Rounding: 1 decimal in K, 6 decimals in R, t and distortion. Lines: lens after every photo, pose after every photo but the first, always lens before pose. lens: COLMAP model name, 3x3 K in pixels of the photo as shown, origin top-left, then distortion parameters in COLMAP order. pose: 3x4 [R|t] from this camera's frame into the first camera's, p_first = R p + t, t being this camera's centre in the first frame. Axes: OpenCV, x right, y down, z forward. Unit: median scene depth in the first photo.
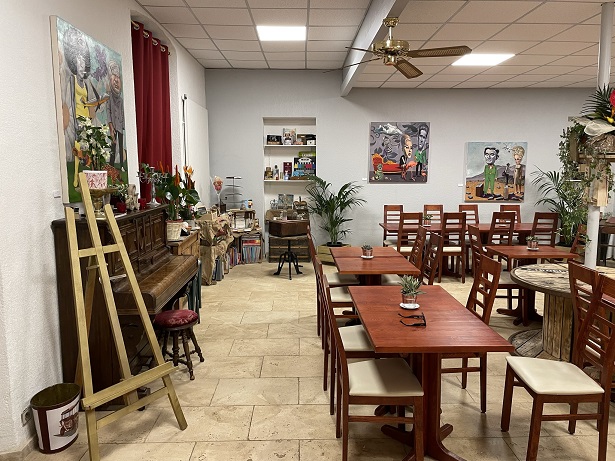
lens RADIAL K [[464.4, 0, 307.2], [0, 464.4, 228.8], [0, 0, 1]] dist [0.046195, -0.028619]
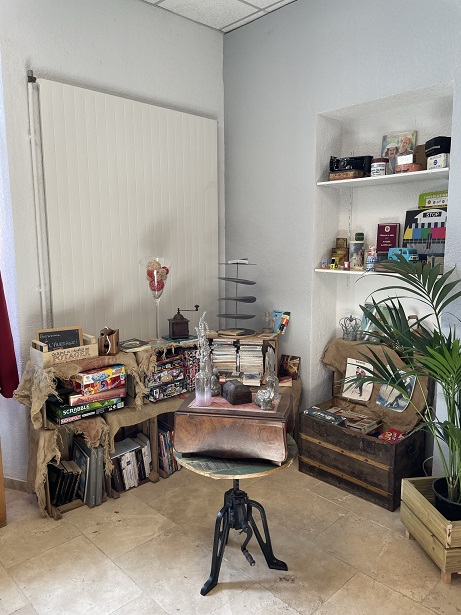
lens RADIAL K [[464.4, 0, 231.2], [0, 464.4, 302.6], [0, 0, 1]] dist [0.046195, -0.028619]
pose [[0.677385, 0.106956, -0.727811, 0.163124], [-0.096167, 0.993758, 0.056534, -0.090194], [0.729315, 0.031696, 0.683443, 0.664499]]
